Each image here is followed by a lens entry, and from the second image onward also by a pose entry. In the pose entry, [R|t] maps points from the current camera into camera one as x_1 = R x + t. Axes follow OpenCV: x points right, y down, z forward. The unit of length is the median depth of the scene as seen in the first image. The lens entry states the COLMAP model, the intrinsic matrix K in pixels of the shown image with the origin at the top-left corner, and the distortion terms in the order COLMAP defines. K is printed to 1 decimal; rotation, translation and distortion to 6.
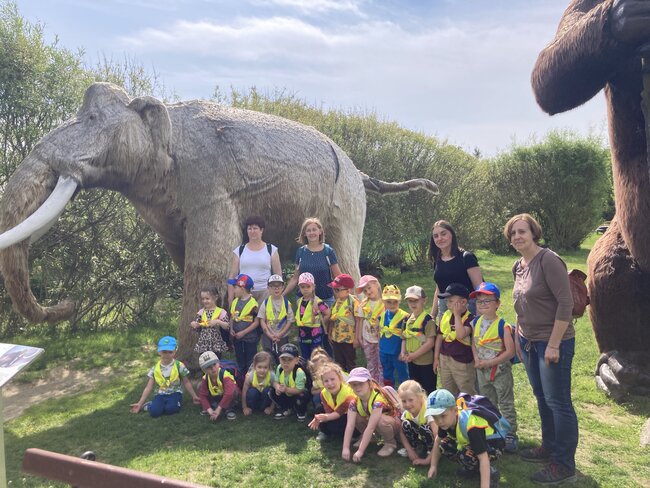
lens RADIAL K [[515.1, 0, 325.0], [0, 515.1, 244.0], [0, 0, 1]] dist [0.017884, -0.006232]
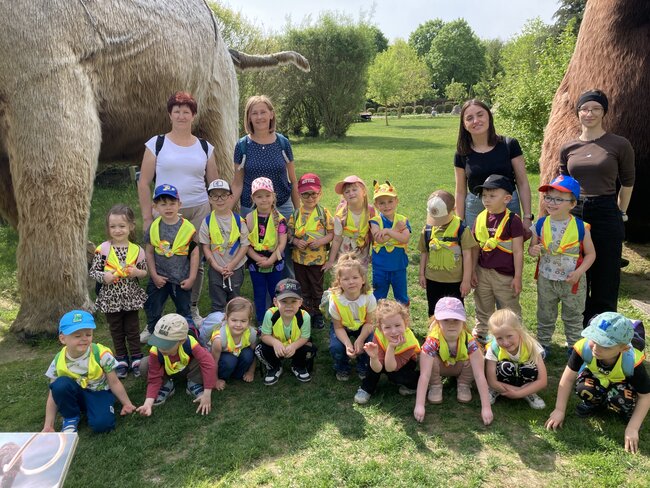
lens RADIAL K [[515.1, 0, 325.0], [0, 515.1, 244.0], [0, 0, 1]] dist [0.017884, -0.006232]
pose [[0.895023, -0.115849, 0.430712, -0.272269], [0.022907, 0.976344, 0.215006, -0.001955], [-0.445431, -0.182569, 0.876504, 0.326215]]
